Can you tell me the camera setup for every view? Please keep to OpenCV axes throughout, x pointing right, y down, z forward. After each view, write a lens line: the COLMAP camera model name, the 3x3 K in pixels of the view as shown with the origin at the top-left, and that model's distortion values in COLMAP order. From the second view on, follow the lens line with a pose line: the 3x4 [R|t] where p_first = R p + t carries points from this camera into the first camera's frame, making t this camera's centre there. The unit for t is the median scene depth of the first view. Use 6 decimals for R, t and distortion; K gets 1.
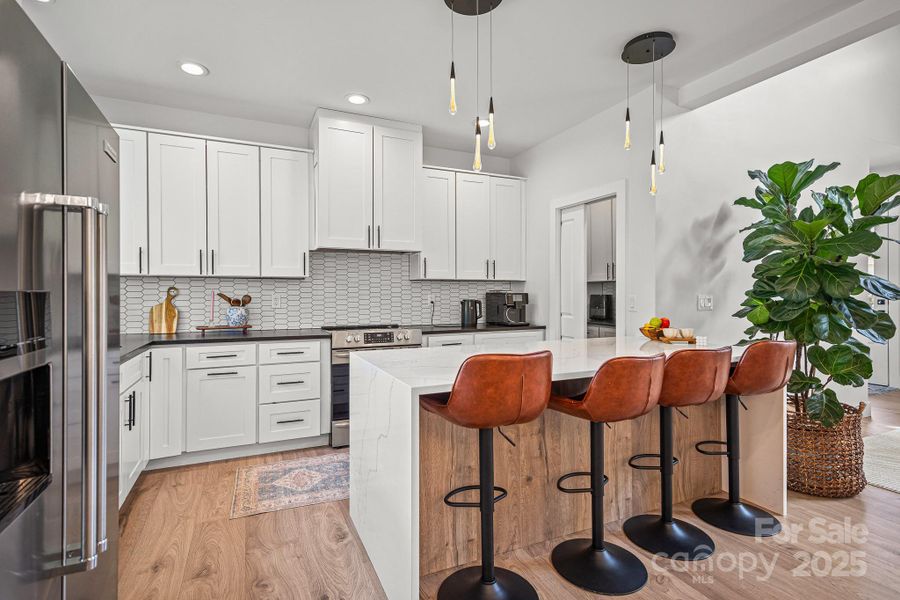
lens RADIAL K [[437.2, 0, 435.5], [0, 437.2, 293.5], [0, 0, 1]] dist [0.011363, -0.002679]
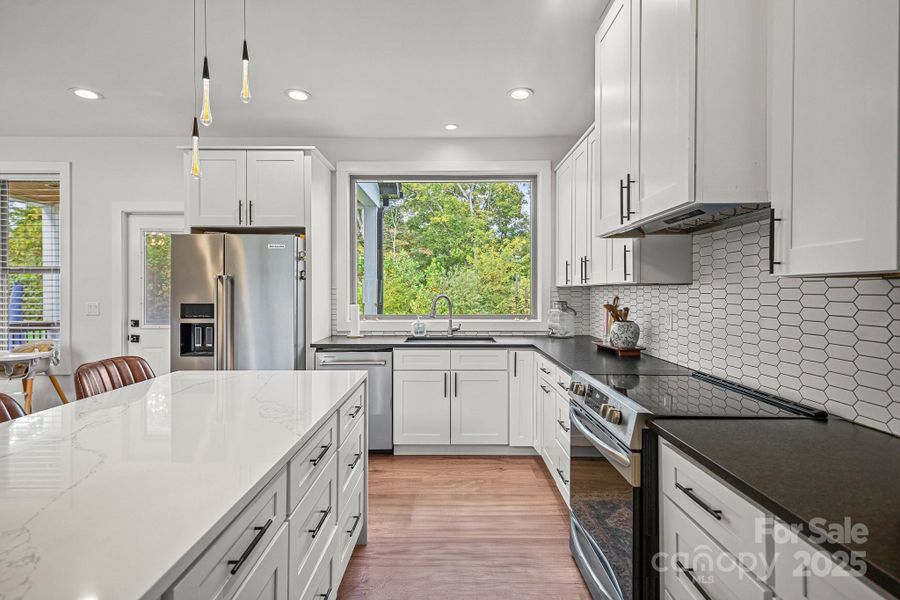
lens RADIAL K [[437.2, 0, 447.7], [0, 437.2, 294.3], [0, 0, 1]] dist [0.011363, -0.002679]
pose [[-0.415184, 0.008461, -0.909698, 0.501436], [-0.000323, 0.999955, 0.009448, -0.034163], [0.909738, 0.004216, -0.415162, 1.310048]]
